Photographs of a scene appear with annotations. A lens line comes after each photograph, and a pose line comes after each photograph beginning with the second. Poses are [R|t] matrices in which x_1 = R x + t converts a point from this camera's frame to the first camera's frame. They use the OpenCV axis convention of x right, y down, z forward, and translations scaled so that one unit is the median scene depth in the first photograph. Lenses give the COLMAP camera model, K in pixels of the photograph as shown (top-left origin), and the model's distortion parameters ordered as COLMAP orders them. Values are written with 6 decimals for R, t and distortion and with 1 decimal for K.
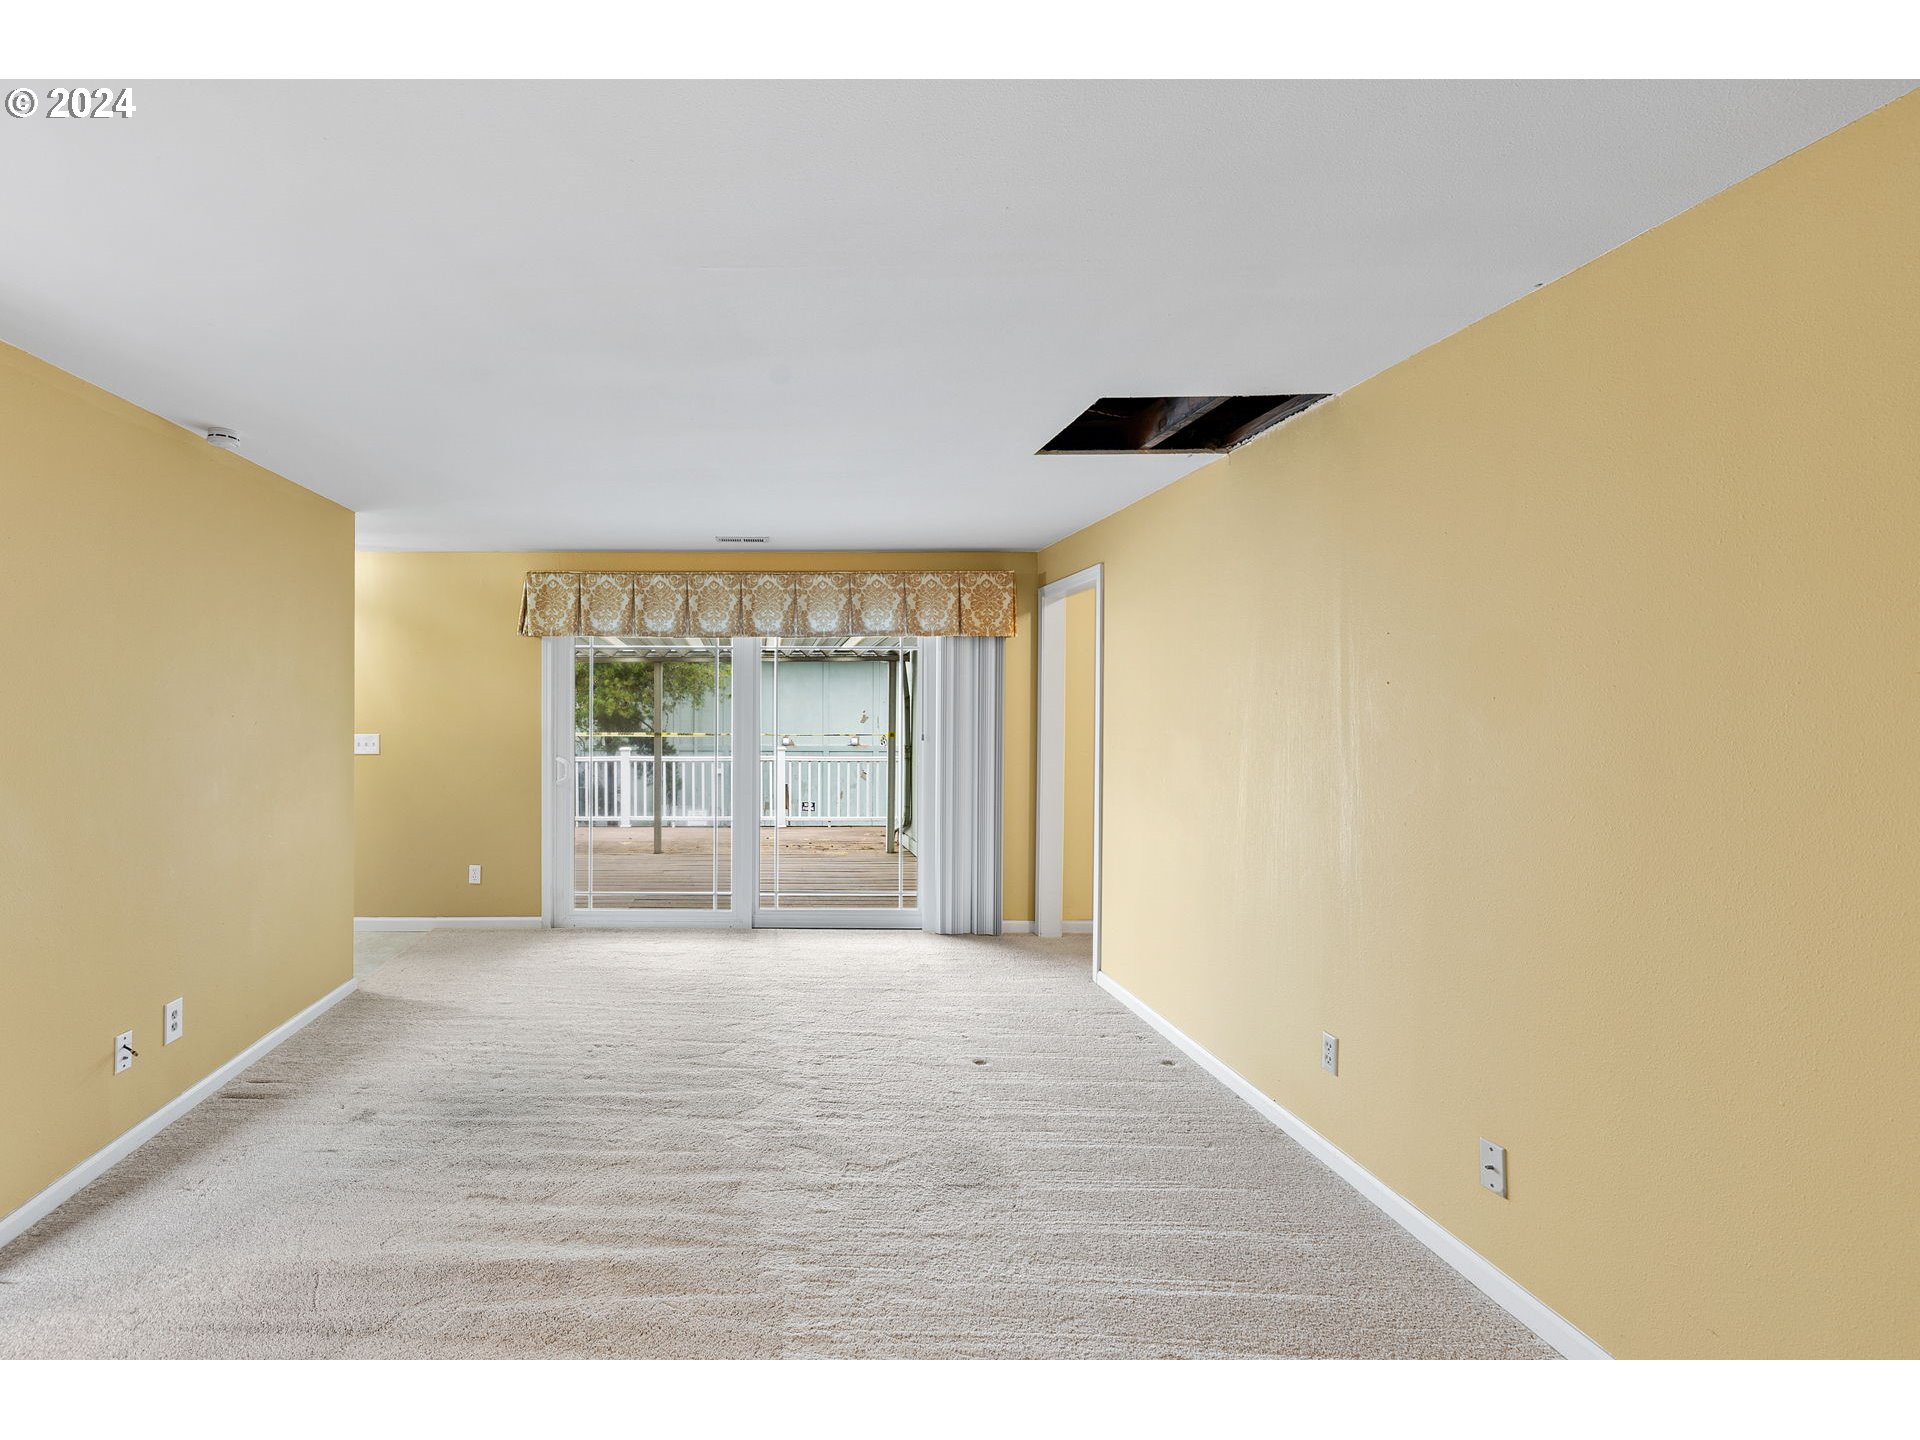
lens RADIAL K [[922.5, 0, 966.2], [0, 922.5, 729.0], [0, 0, 1]] dist [-0.000216, -0.000002]
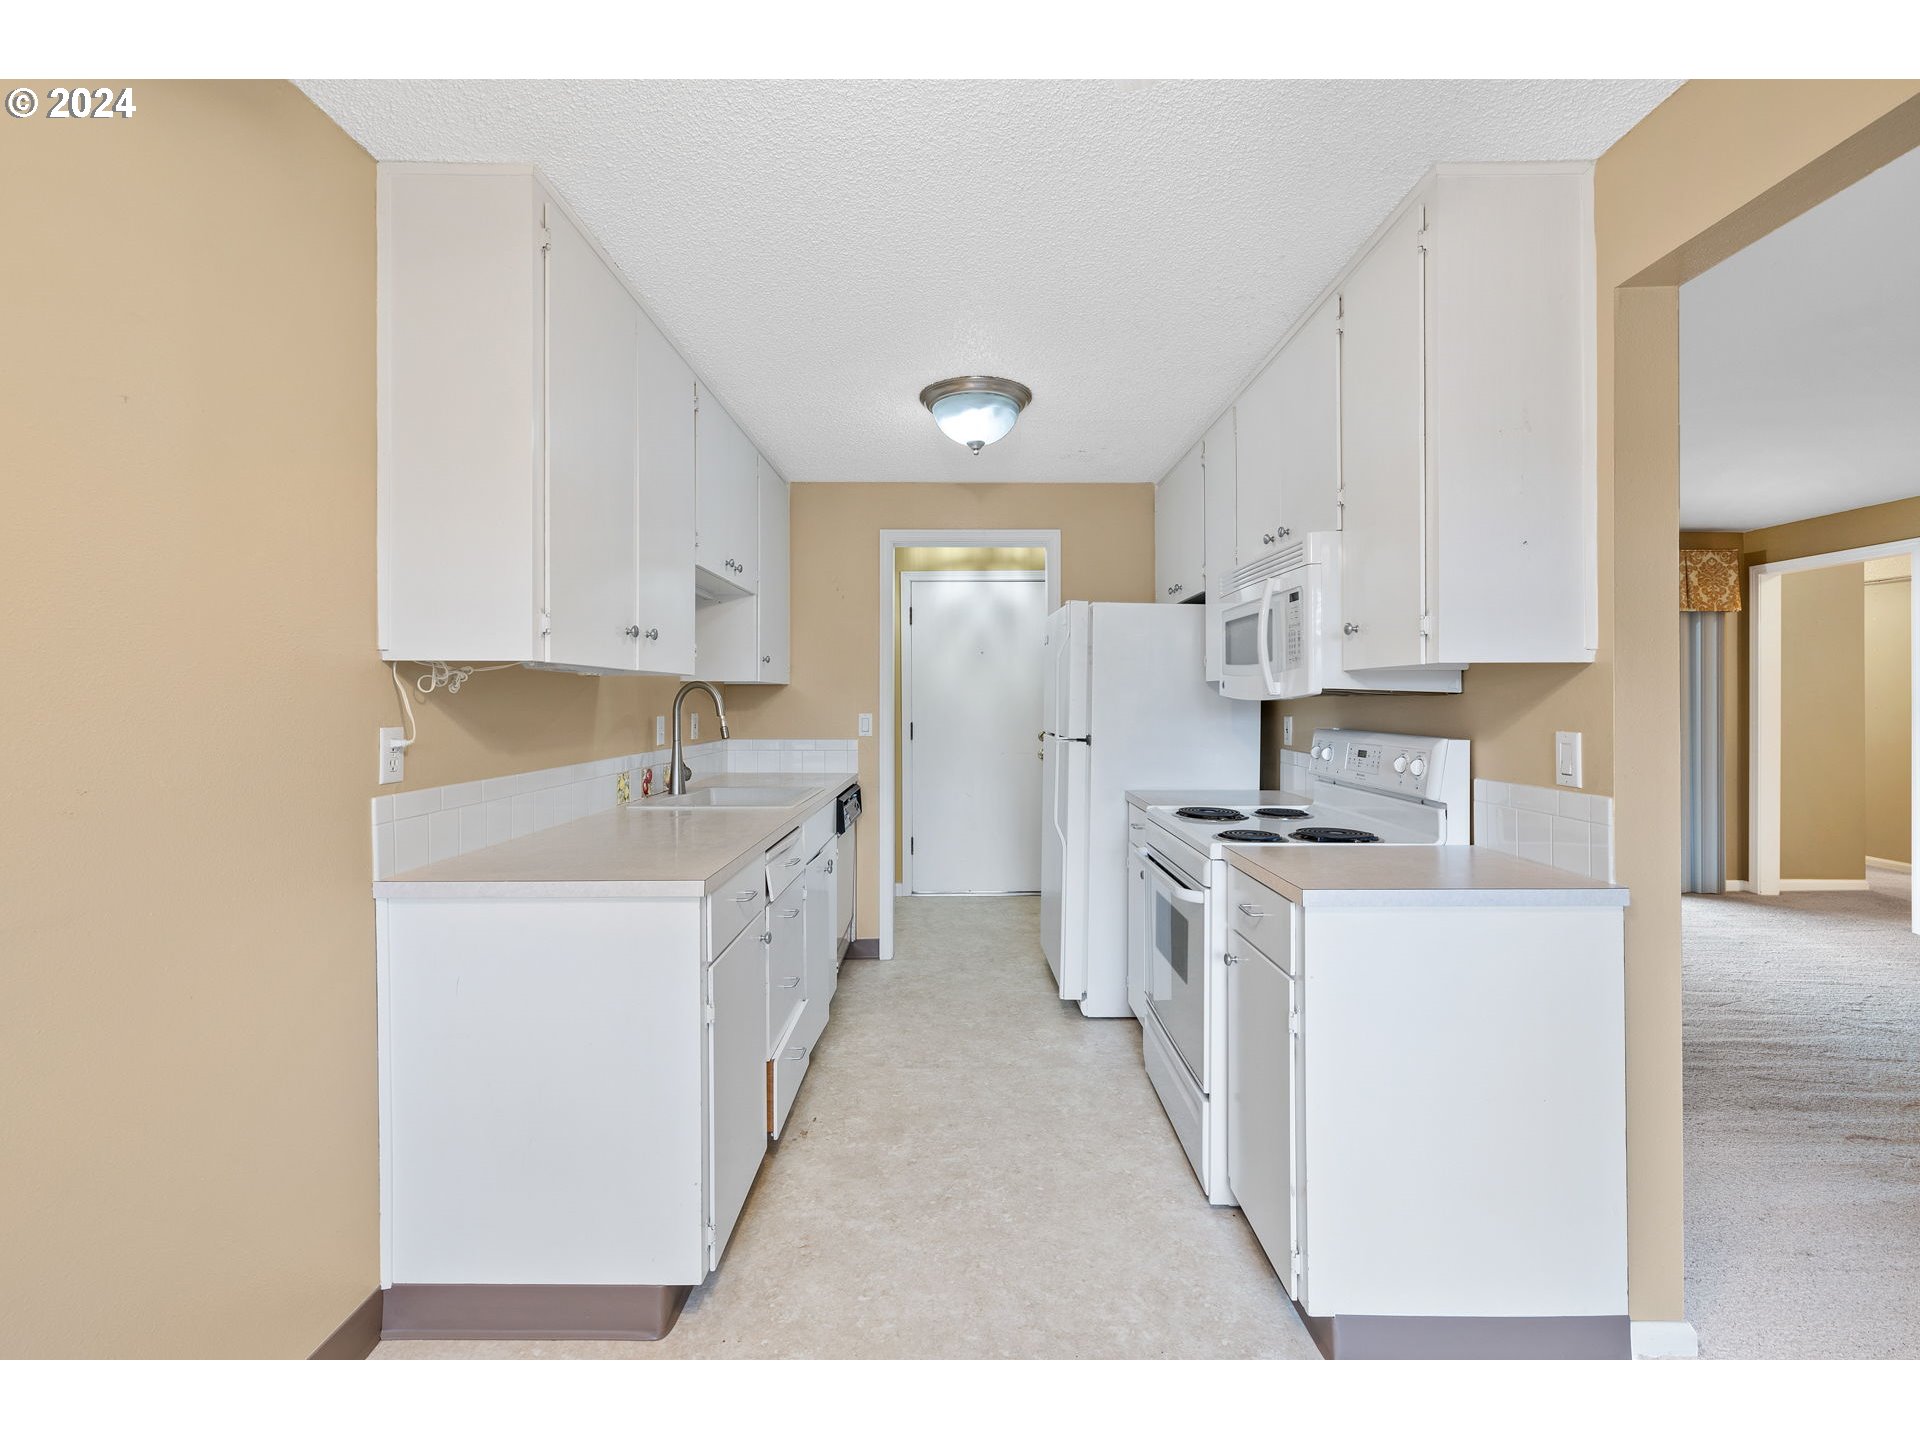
lens RADIAL K [[838.8, 0, 955.2], [0, 838.8, 699.6], [0, 0, 1]] dist [0.001694, 0.000557]
pose [[0.999940, -0.006710, 0.008647, -1.235541], [0.006752, 0.999965, -0.004865, -0.000380], [-0.008614, 0.004924, 0.999951, 0.063419]]
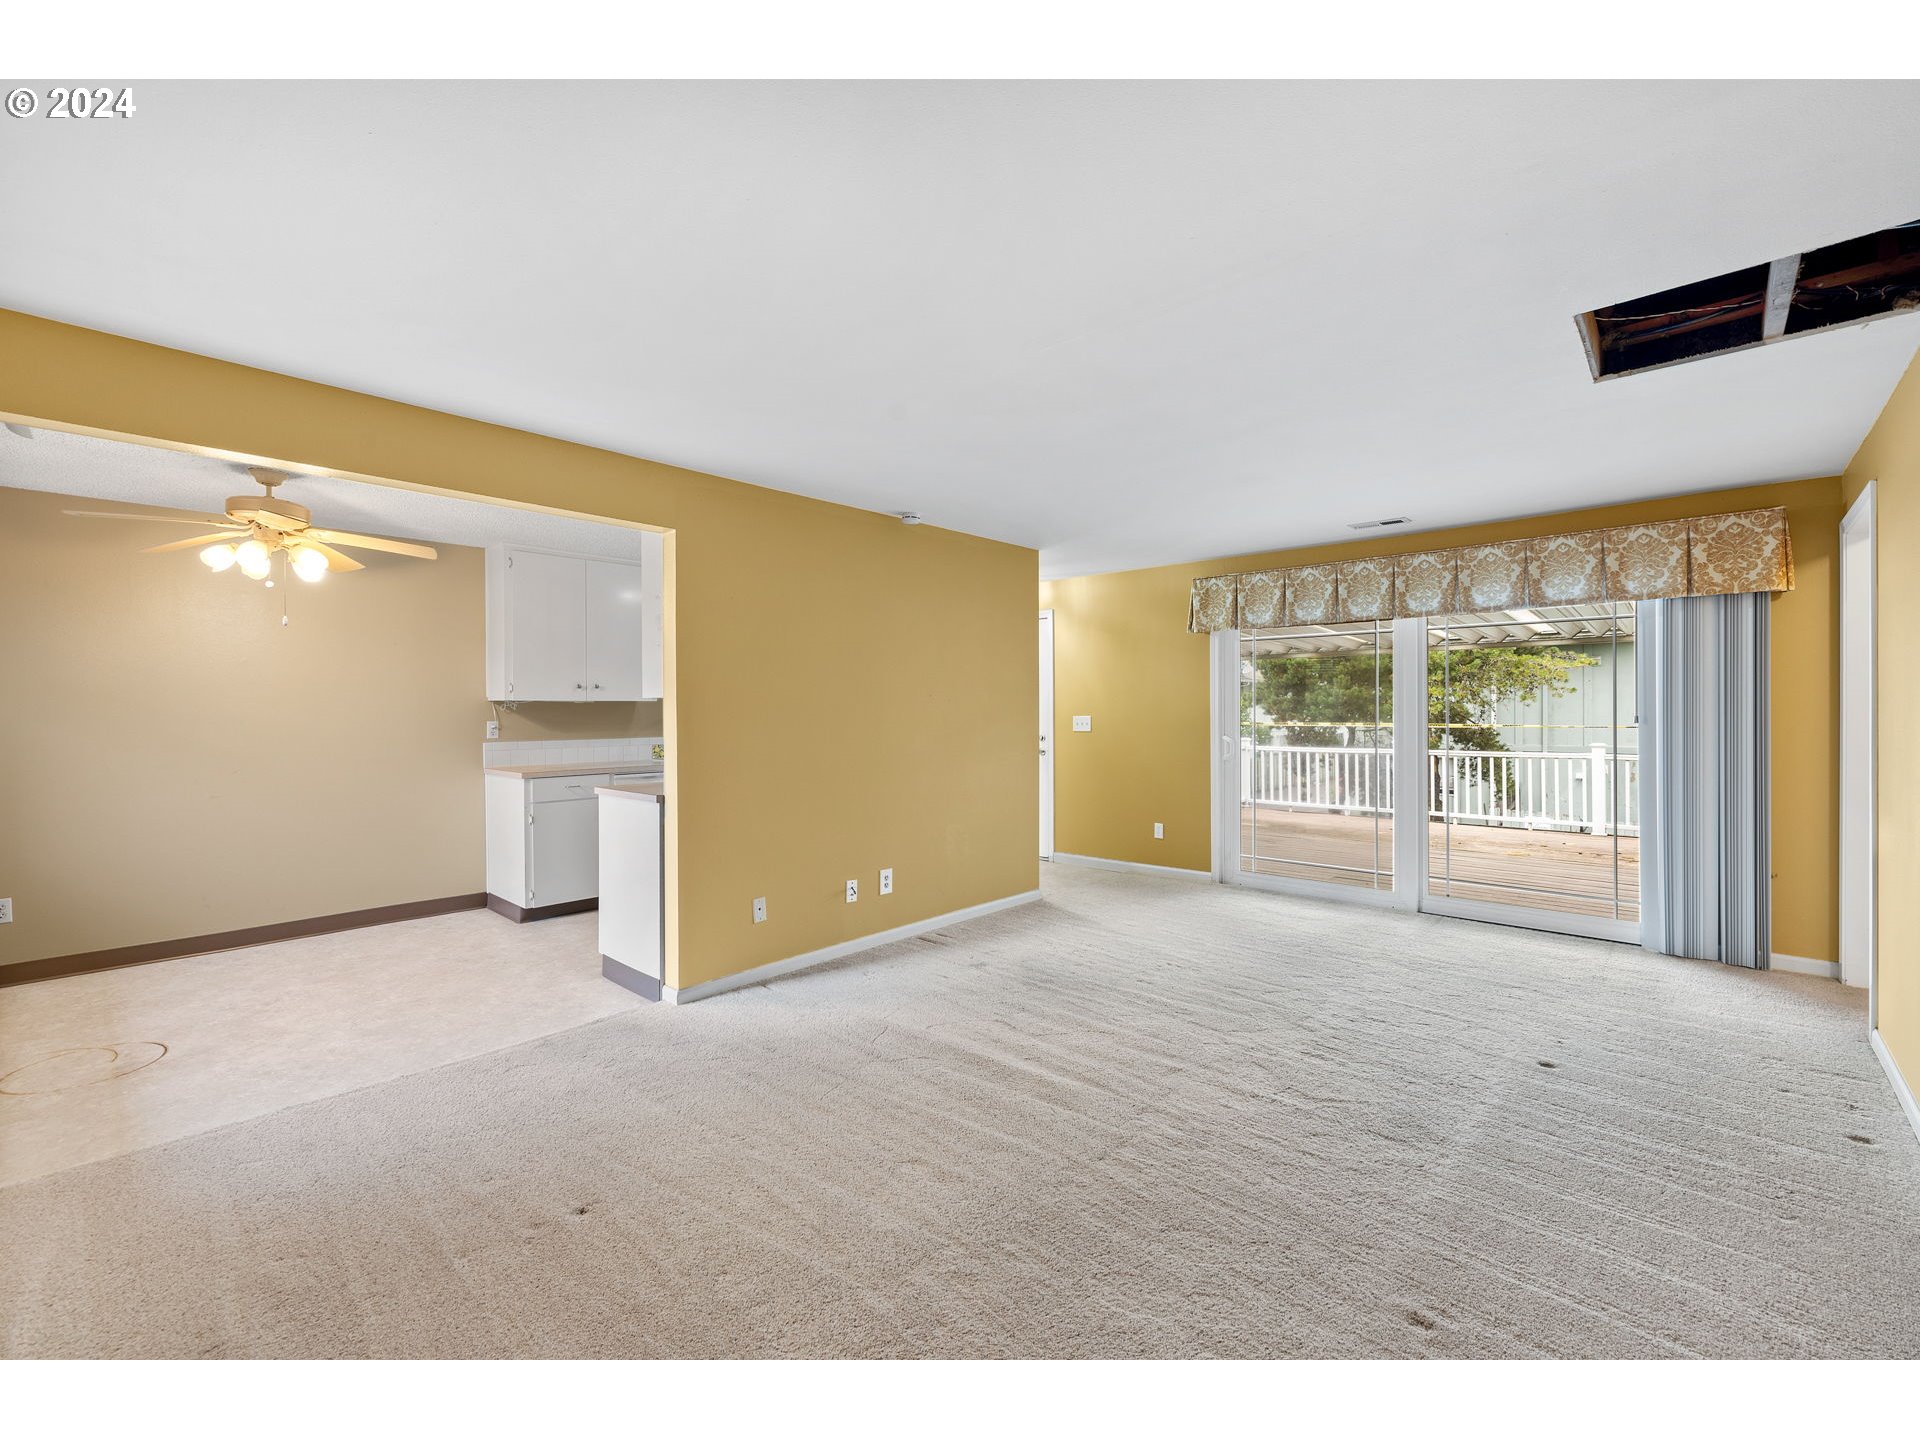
lens RADIAL K [[838.8, 0, 953.2], [0, 838.8, 714.5], [0, 0, 1]] dist [0.001694, 0.000557]
pose [[0.732515, -0.003841, -0.680740, 0.031058], [0.004806, 0.999988, -0.000470, 0.002879], [0.680733, -0.002927, 0.732525, -0.000502]]
